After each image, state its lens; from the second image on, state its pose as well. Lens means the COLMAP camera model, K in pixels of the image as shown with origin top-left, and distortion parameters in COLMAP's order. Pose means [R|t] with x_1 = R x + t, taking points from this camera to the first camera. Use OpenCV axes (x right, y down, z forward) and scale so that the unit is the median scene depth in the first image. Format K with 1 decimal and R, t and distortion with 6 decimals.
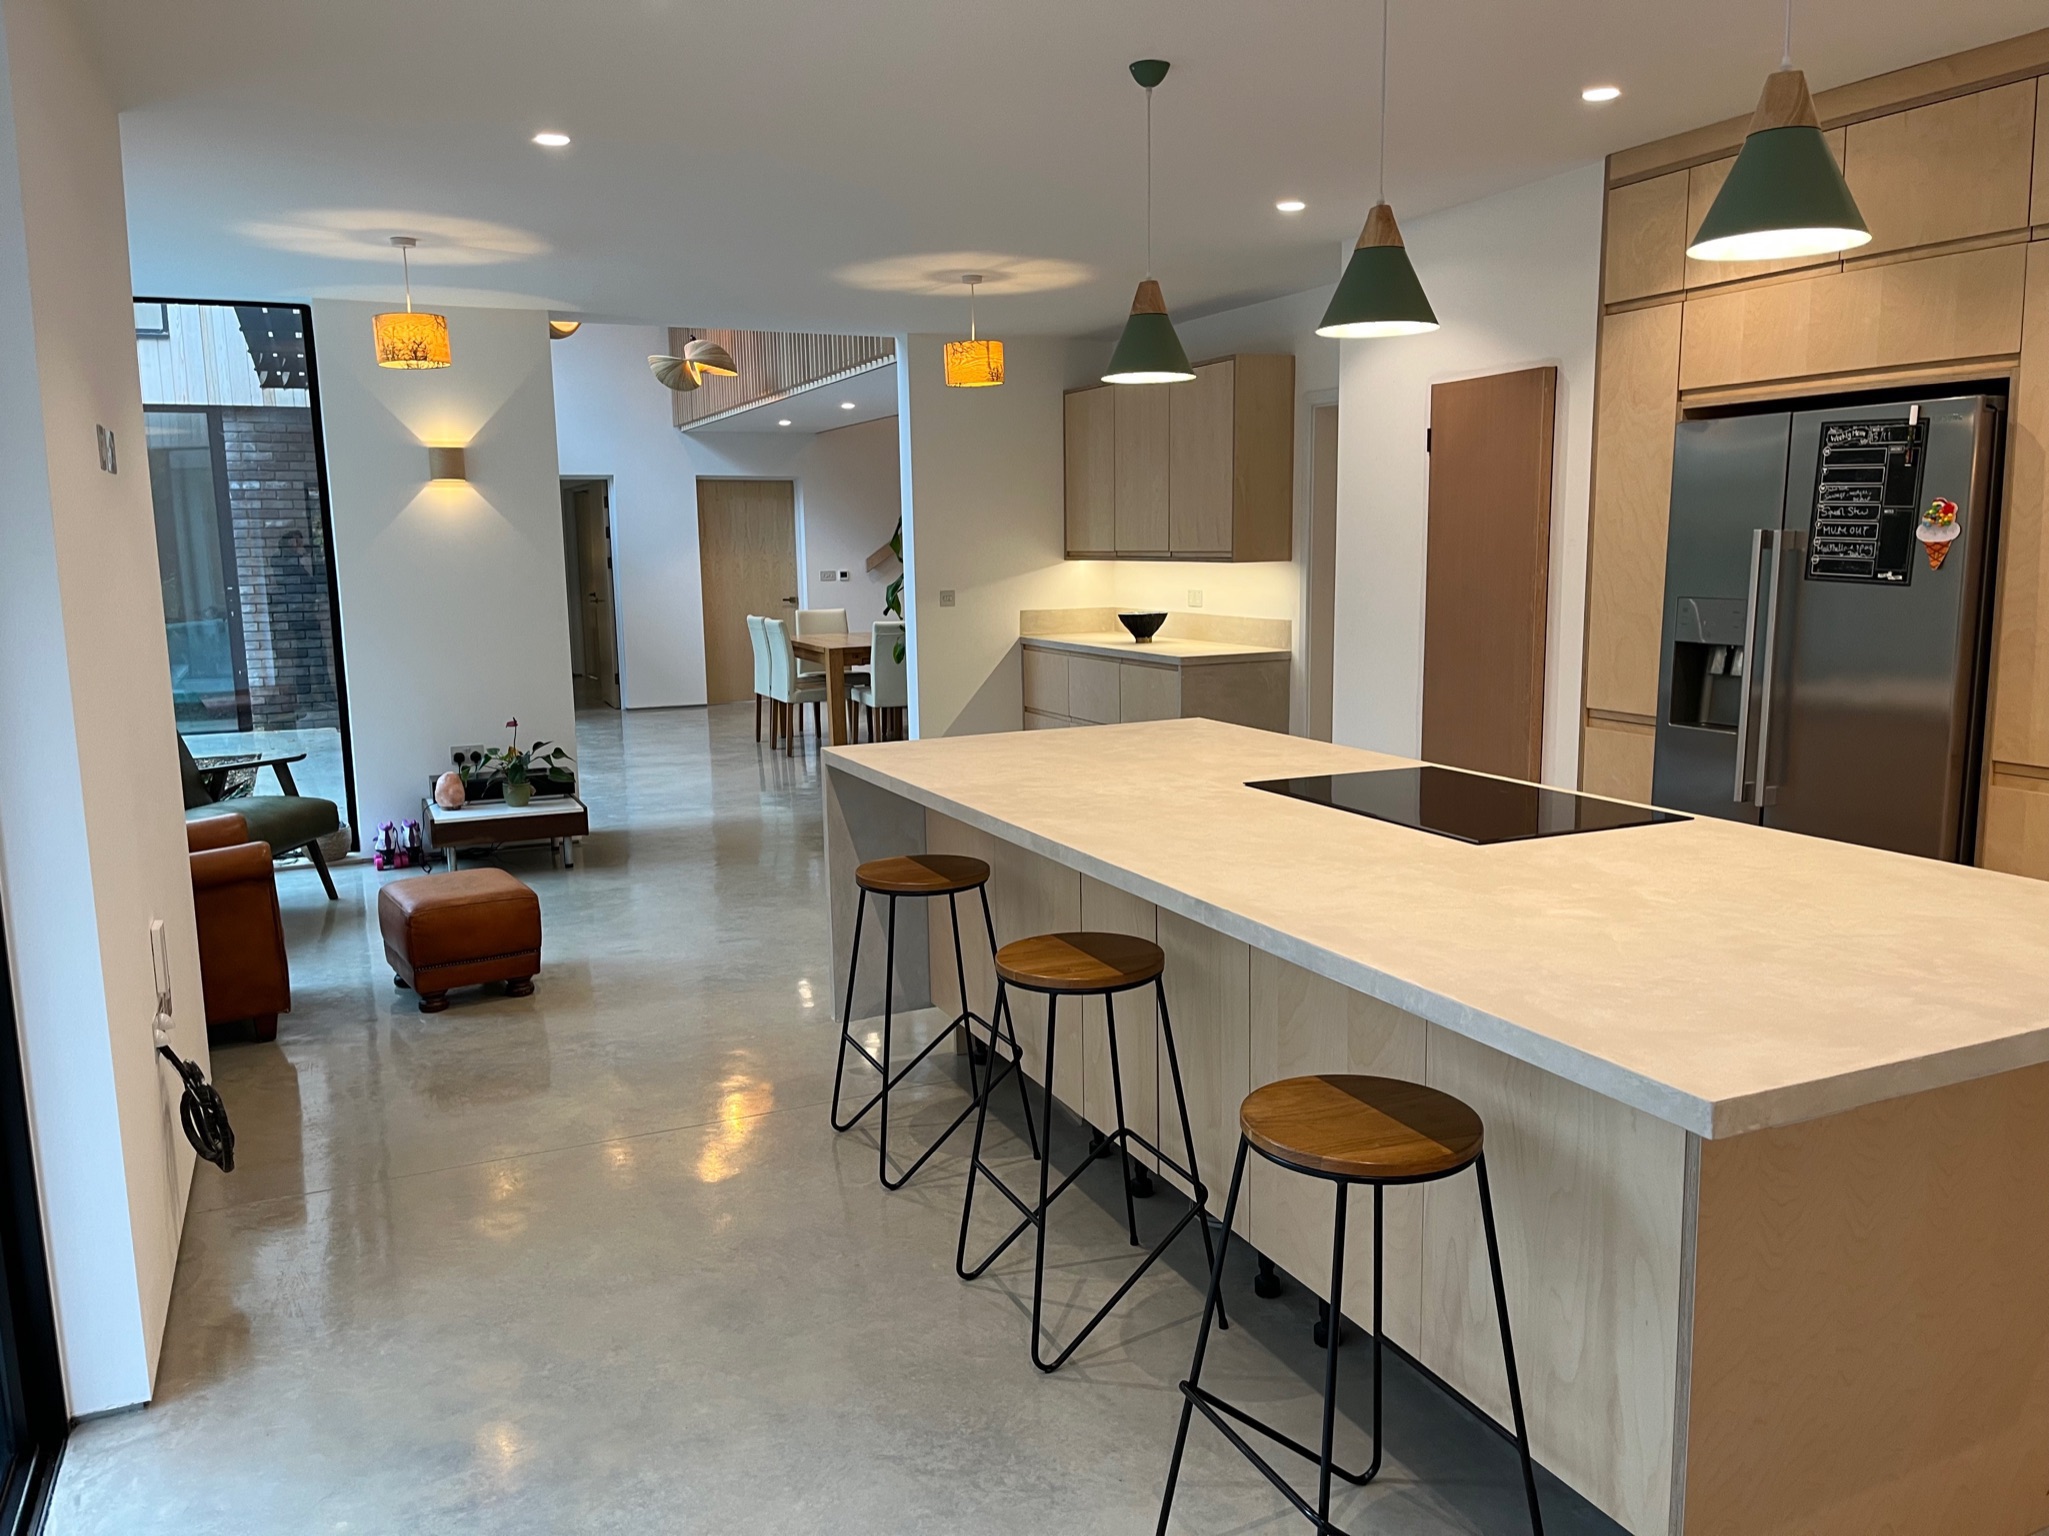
lens RADIAL K [[1527.5, 0, 1024.5], [0, 1527.5, 768.0], [0, 0, 1]] dist [0.108415, -0.149317]
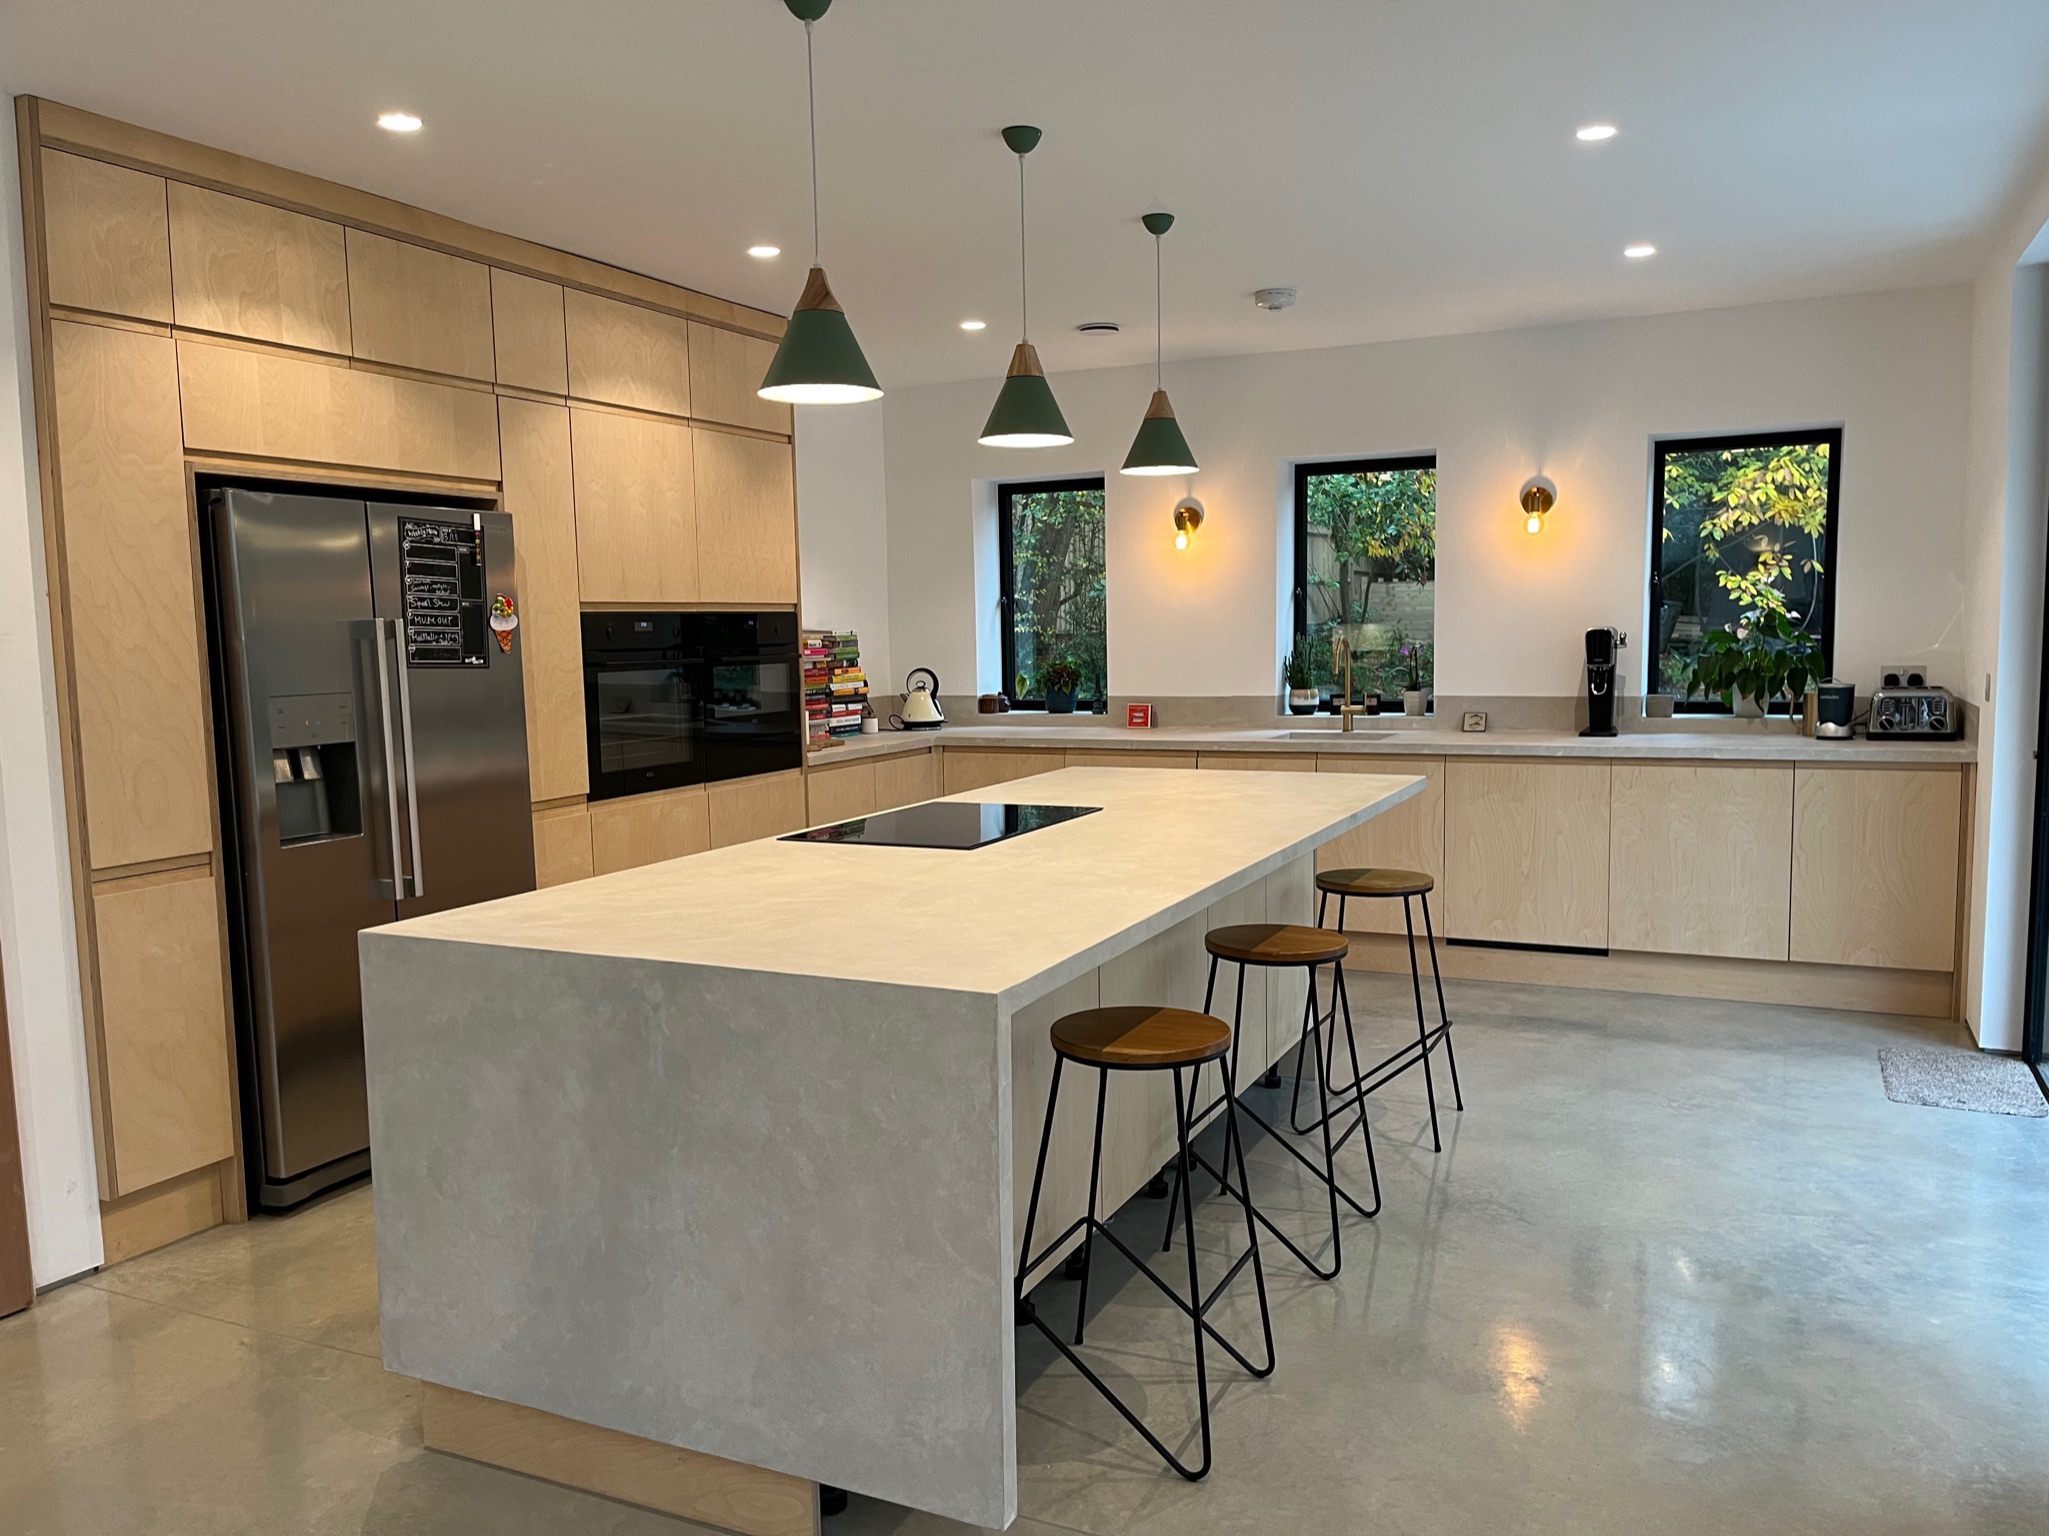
lens RADIAL K [[1527.5, 0, 1024.5], [0, 1527.5, 768.0], [0, 0, 1]] dist [0.108415, -0.149317]
pose [[-0.648282, -0.048396, 0.759861, -0.565870], [0.138279, 0.973898, 0.180002, -0.193712], [-0.748738, 0.221765, -0.624669, 1.416561]]
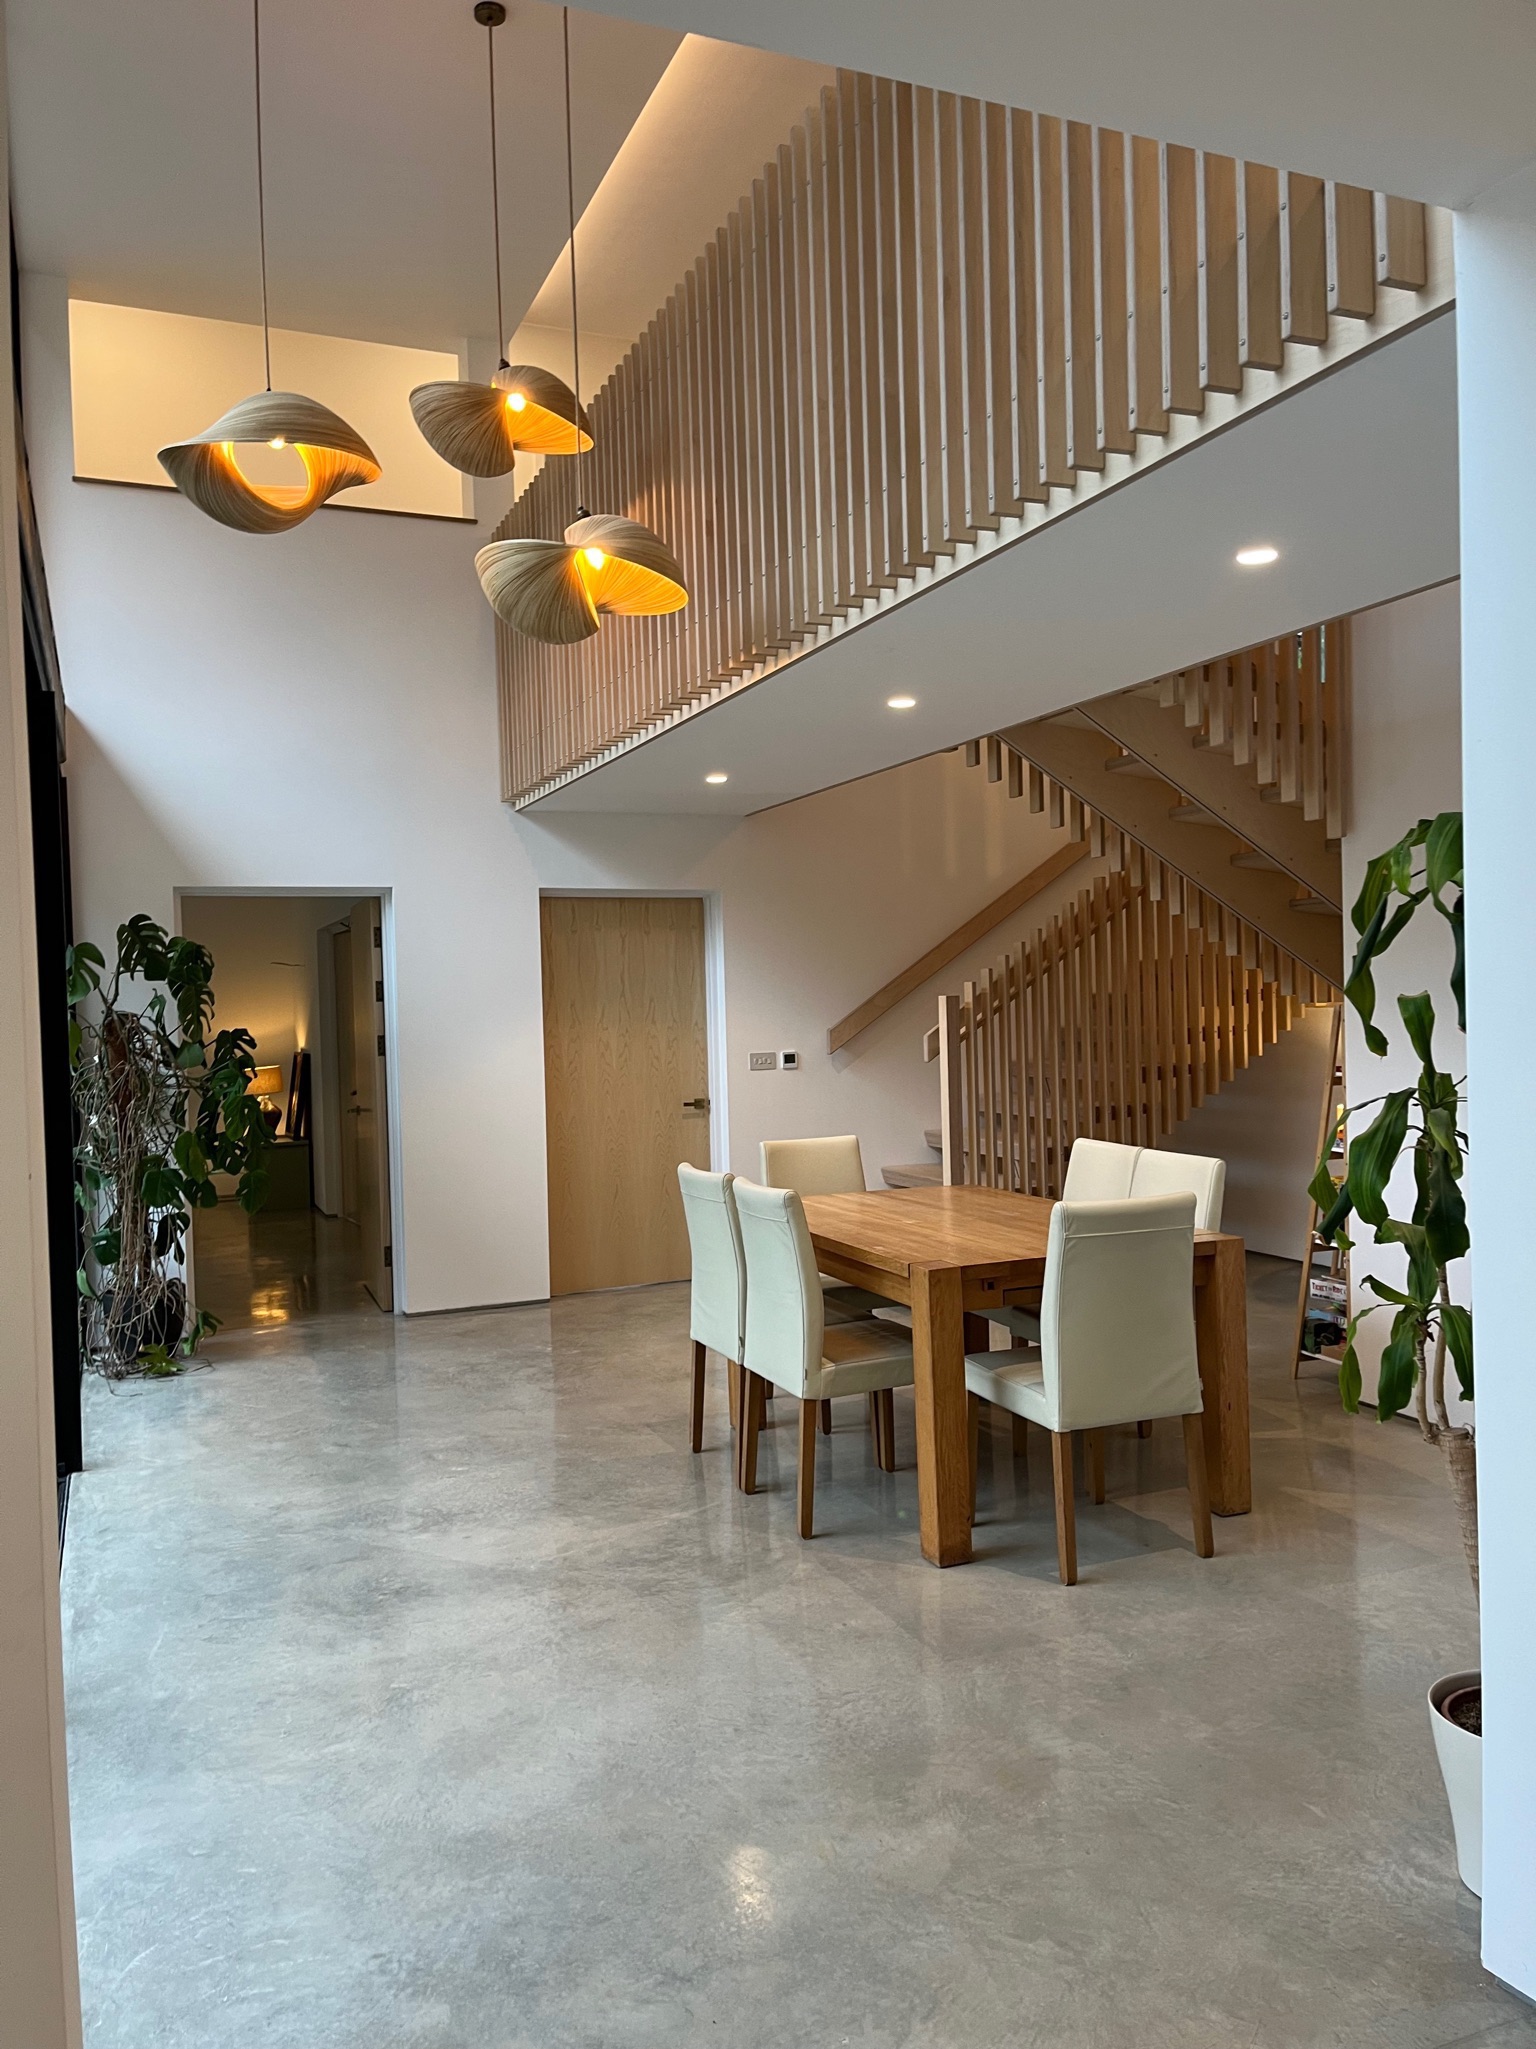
lens RADIAL K [[1534.3, 0, 768.0], [0, 1534.3, 1024.5], [0, 0, 1]] dist [0.001735, 0.000142]
pose [[0.999682, -0.012445, -0.021928, -0.114932], [0.009357, 0.990709, -0.135679, -0.062863], [0.023413, 0.135430, 0.990510, 0.443756]]
